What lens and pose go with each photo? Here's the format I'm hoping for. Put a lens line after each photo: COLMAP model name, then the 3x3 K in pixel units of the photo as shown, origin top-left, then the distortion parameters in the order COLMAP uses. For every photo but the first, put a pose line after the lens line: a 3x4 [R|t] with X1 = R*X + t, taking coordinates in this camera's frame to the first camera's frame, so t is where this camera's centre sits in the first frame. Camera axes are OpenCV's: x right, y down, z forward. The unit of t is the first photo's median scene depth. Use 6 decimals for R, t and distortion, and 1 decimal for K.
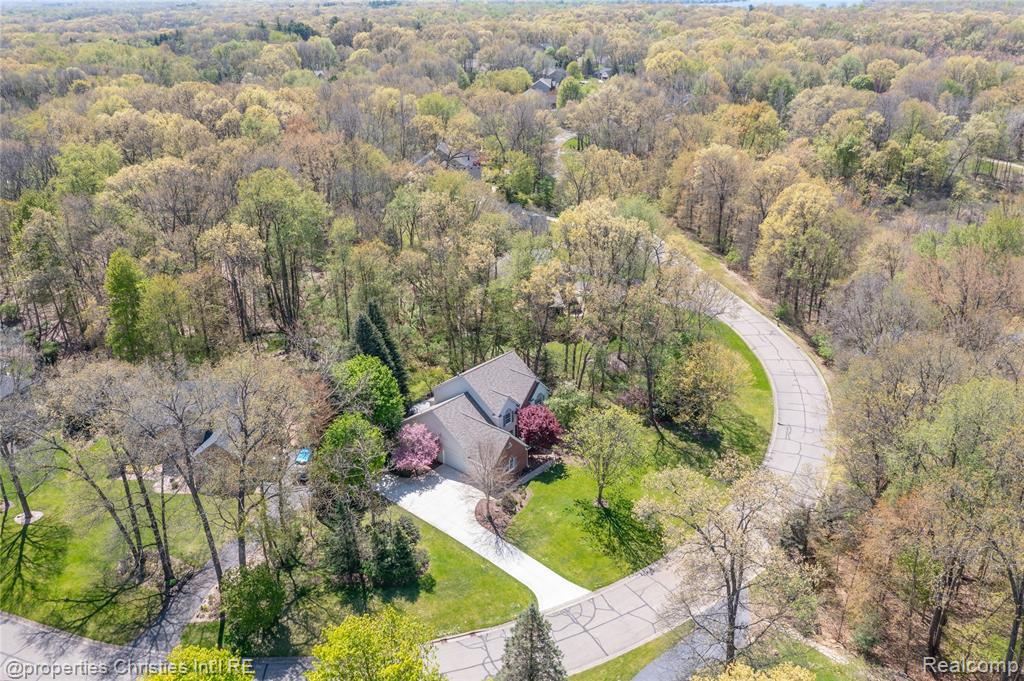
lens RADIAL K [[785.1, 0, 512.0], [0, 785.1, 340.5], [0, 0, 1]] dist [-0.021772, -0.002476]
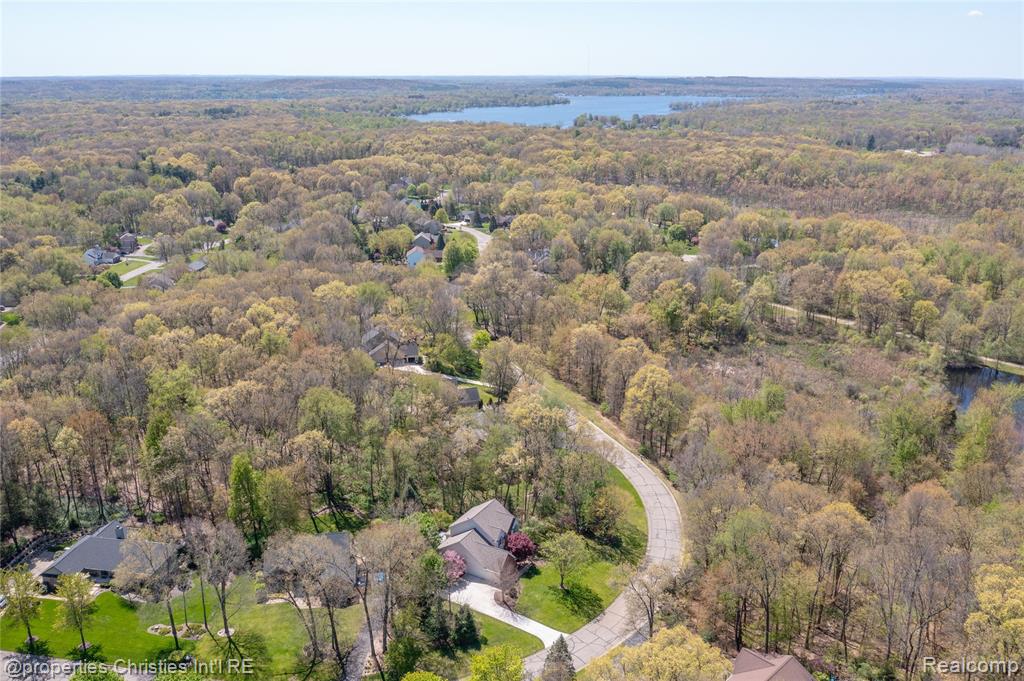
lens RADIAL K [[807.4, 0, 512.0], [0, 807.4, 340.5], [0, 0, 1]] dist [-0.022682, 0.001395]
pose [[0.978378, -0.042800, 0.202346, -0.310379], [0.064678, 0.992599, -0.102779, -0.149074], [-0.196450, 0.113645, 0.973906, -0.732788]]
